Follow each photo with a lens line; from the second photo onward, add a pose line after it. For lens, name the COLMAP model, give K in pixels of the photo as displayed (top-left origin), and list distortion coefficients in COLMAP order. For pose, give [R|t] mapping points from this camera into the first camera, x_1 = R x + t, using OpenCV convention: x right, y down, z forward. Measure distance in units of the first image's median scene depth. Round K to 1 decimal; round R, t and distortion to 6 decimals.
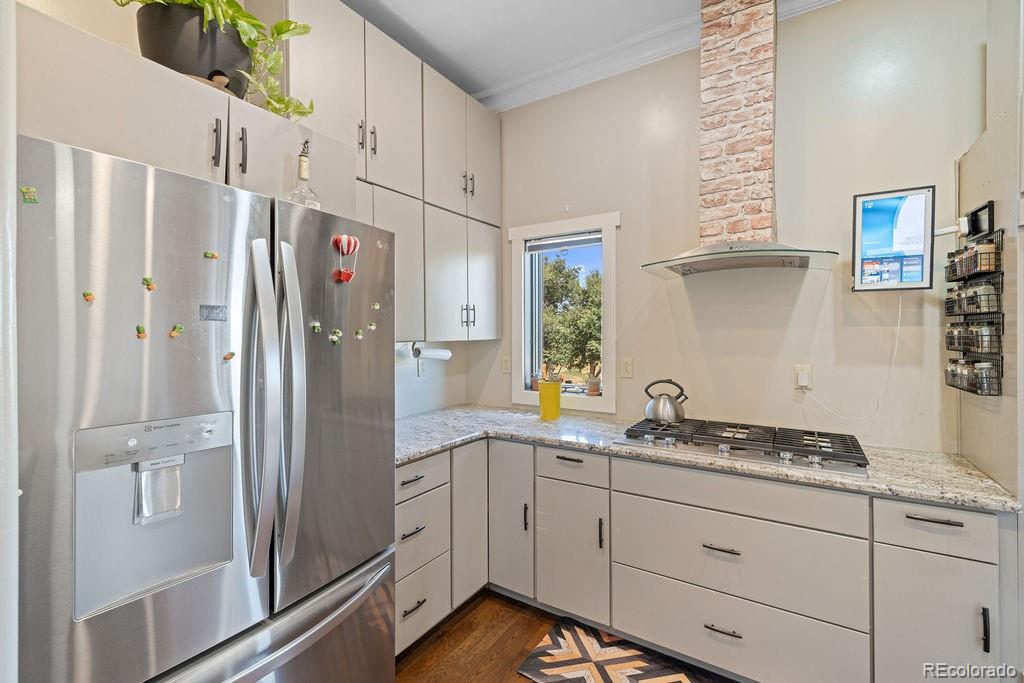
lens RADIAL K [[444.8, 0, 514.6], [0, 444.8, 334.6], [0, 0, 1]] dist [0.000686, -0.000309]
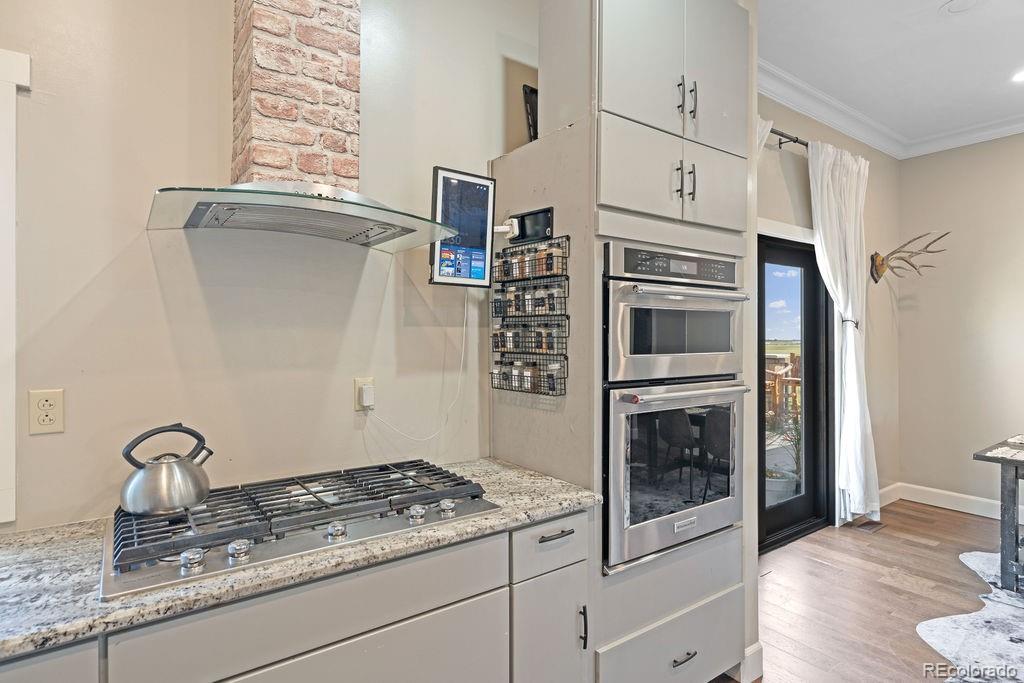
lens RADIAL K [[543.9, 0, 512.0], [0, 543.9, 335.0], [0, 0, 1]] dist [0.001013, -0.000865]
pose [[0.378274, 0.001481, 0.925693, -0.103252], [0.001055, 0.999997, -0.002031, -0.000463], [-0.925693, 0.001745, 0.378271, 0.467073]]
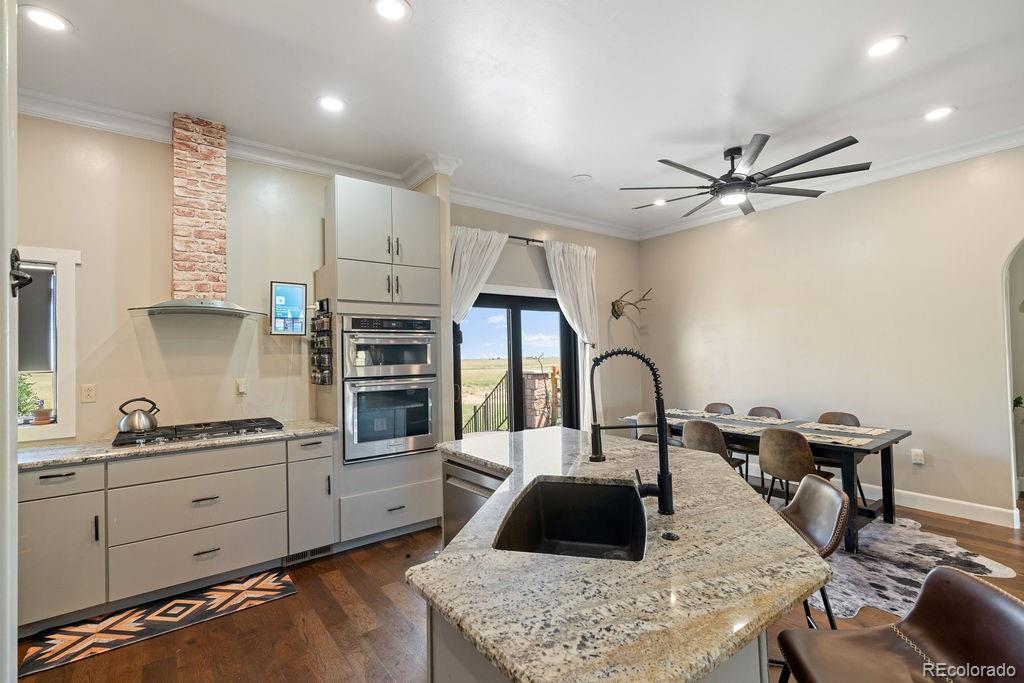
lens RADIAL K [[444.8, 0, 495.0], [0, 444.8, 346.0], [0, 0, 1]] dist [0.000686, -0.000309]
pose [[0.361640, 0.009798, 0.932266, -0.542383], [0.020141, 0.999629, -0.018319, -0.002190], [-0.932100, 0.025402, 0.361308, -0.449889]]
